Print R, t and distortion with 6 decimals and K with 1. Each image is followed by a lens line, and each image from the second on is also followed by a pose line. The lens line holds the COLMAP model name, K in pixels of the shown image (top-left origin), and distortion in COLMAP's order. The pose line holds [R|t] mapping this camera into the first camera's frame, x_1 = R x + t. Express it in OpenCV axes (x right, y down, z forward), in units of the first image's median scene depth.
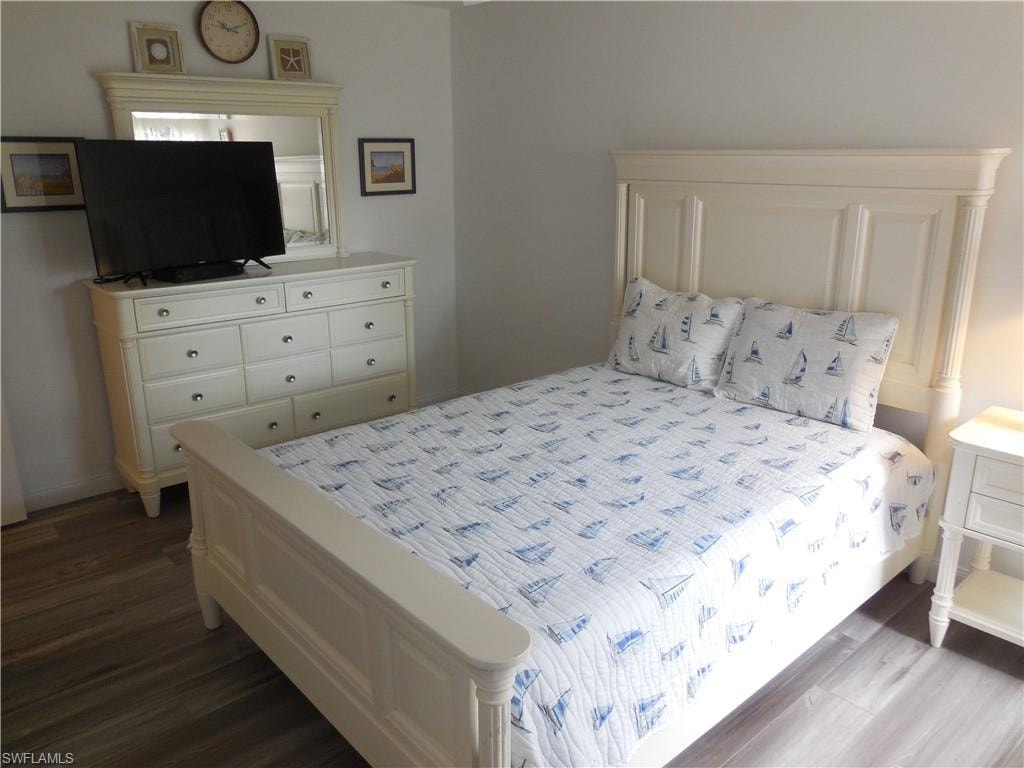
lens RADIAL K [[769.4, 0, 516.2], [0, 769.4, 387.5], [0, 0, 1]] dist [0.005247, -0.016637]
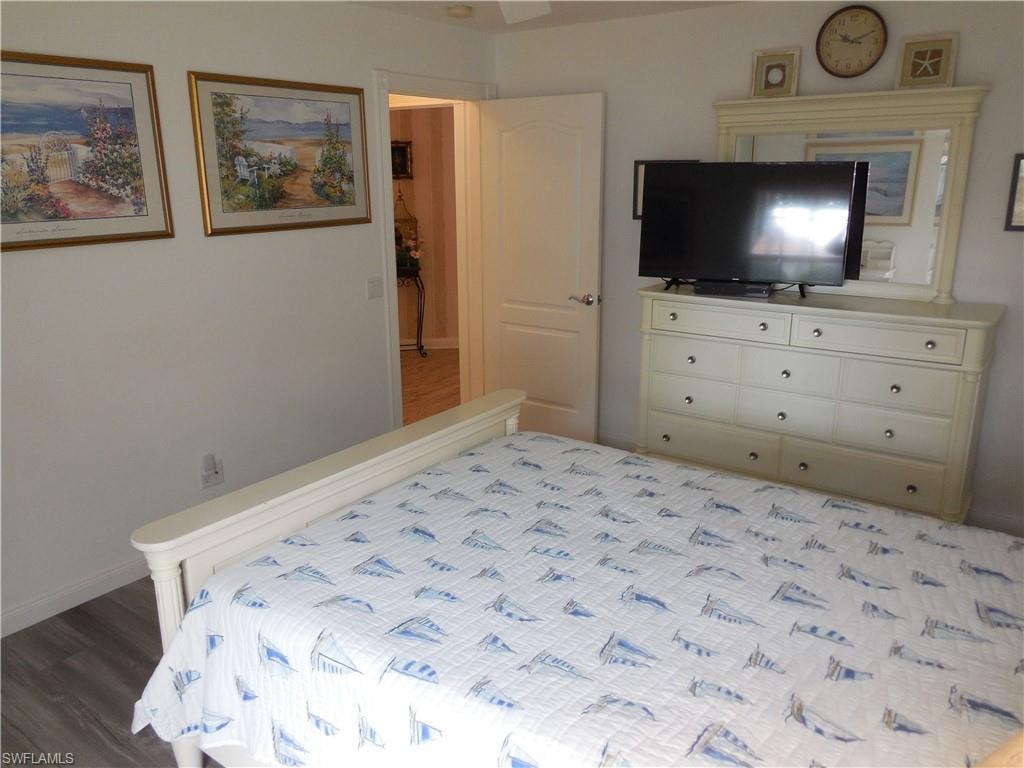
lens RADIAL K [[769.4, 0, 511.2], [0, 769.4, 391.6], [0, 0, 1]] dist [0.005247, -0.016637]
pose [[0.215067, 0.268456, -0.938977, 0.645648], [-0.277450, 0.938654, 0.204816, -0.178830], [0.936359, 0.216469, 0.276357, 0.557046]]
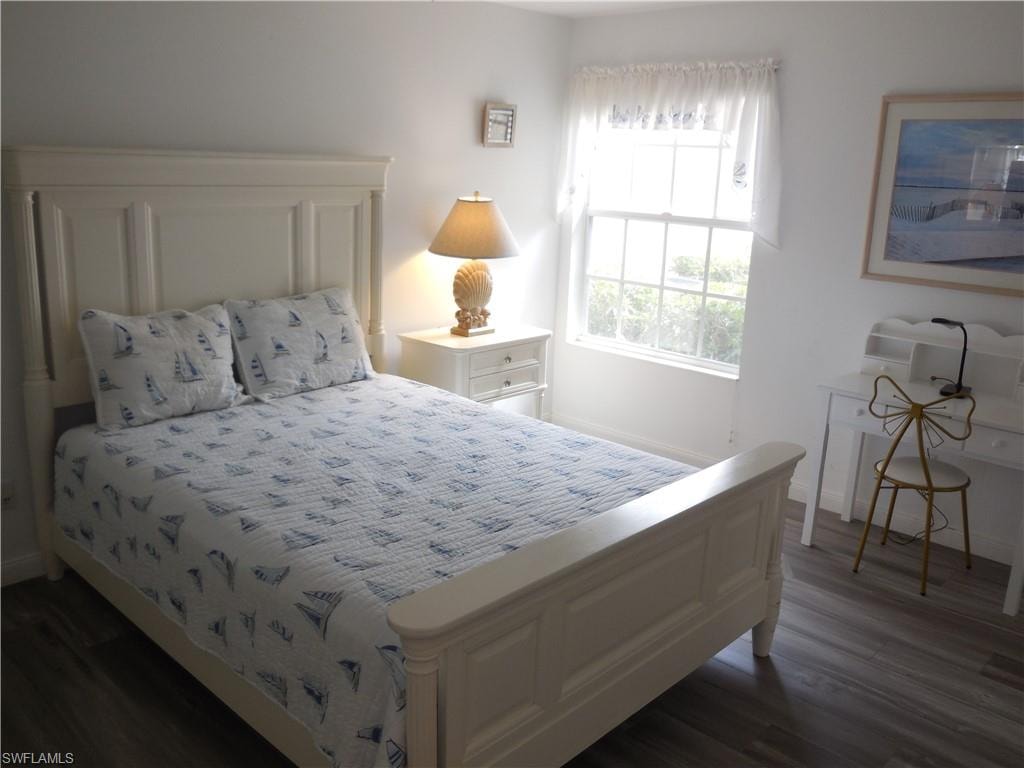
lens RADIAL K [[860.2, 0, 510.5], [0, 860.2, 376.7], [0, 0, 1]] dist [-0.024003, -0.002513]
pose [[-0.084196, -0.240267, 0.967048, -0.882792], [0.256685, 0.932512, 0.254035, -0.232064], [-0.962821, 0.269615, -0.016841, 0.766166]]
